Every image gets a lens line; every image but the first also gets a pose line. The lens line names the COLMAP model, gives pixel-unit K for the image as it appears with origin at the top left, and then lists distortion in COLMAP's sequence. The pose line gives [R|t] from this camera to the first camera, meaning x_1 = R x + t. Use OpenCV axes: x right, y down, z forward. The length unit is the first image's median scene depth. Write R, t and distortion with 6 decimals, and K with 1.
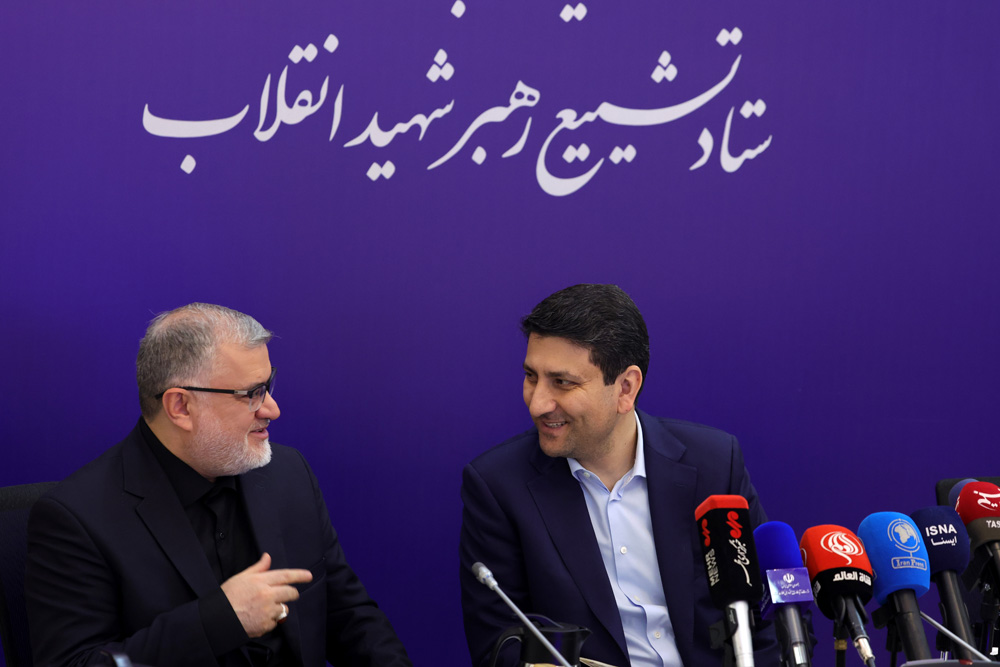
lens RADIAL K [[2607.8, 0, 500.0], [0, 2607.8, 333.5], [0, 0, 1]] dist [-0.170427, 0.161374]
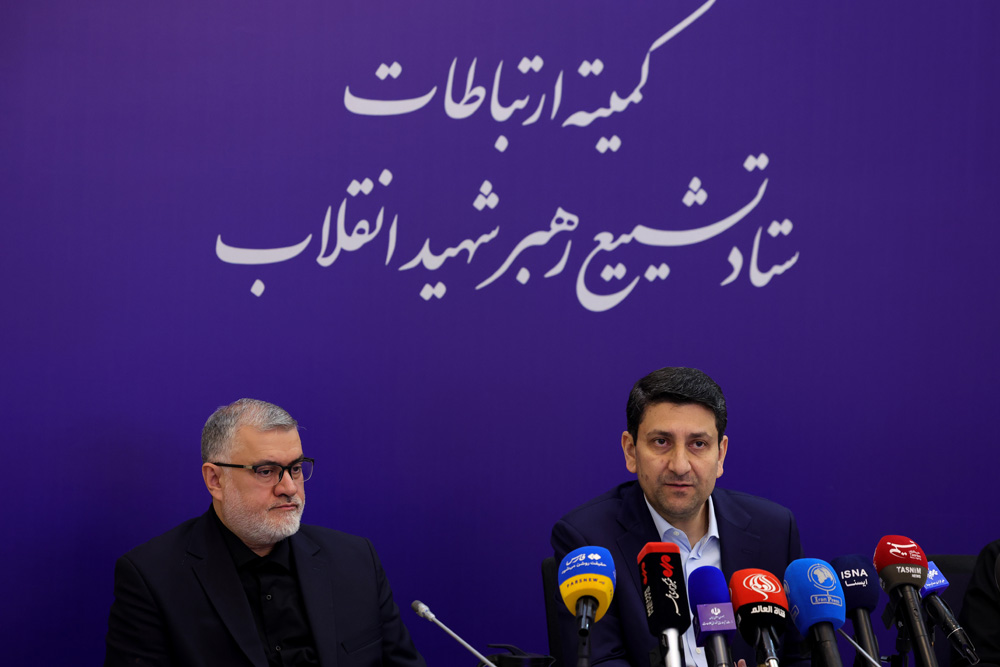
lens RADIAL K [[3023.5, 0, 500.0], [0, 3023.5, 333.5], [0, 0, 1]] dist [0.058456, -0.117413]
pose [[0.996320, -0.020032, -0.083342, 0.090422], [0.015088, 0.998112, -0.059534, 0.032998], [0.084377, 0.058058, 0.994741, -0.281151]]
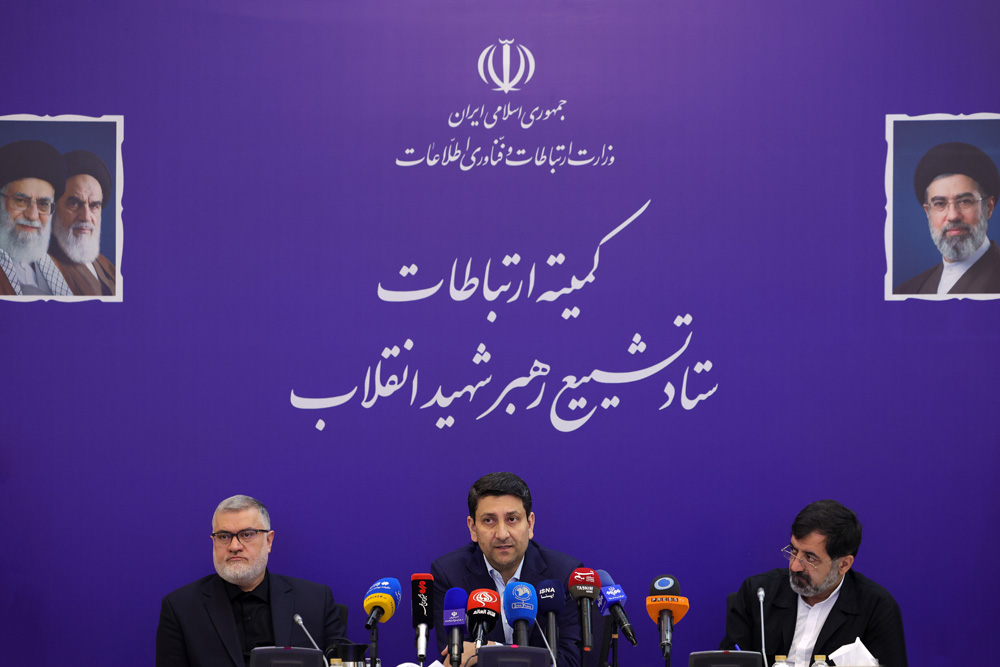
lens RADIAL K [[4532.3, 0, 531.1], [0, 4532.3, 369.1], [0, 0, 1]] dist [0.550878, 10.881838]
pose [[0.938641, -0.060619, -0.339527, 0.950413], [0.033832, 0.995868, -0.084271, 0.141025], [0.343232, 0.067614, 0.936814, -1.585309]]
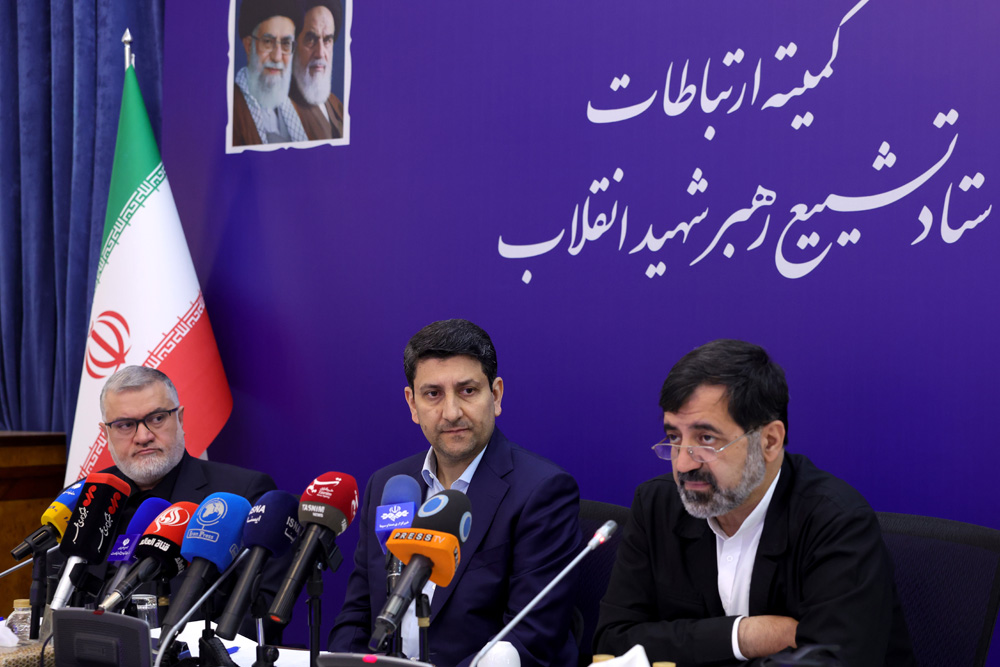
lens RADIAL K [[1786.4, 0, 557.3], [0, 1786.4, 361.6], [0, 0, 1]] dist [0.164821, 0.005871]
pose [[0.580027, -0.052802, -0.812884, 0.634604], [-0.016107, 0.996959, -0.076252, 0.049284], [0.814438, 0.057321, 0.577412, 0.464336]]
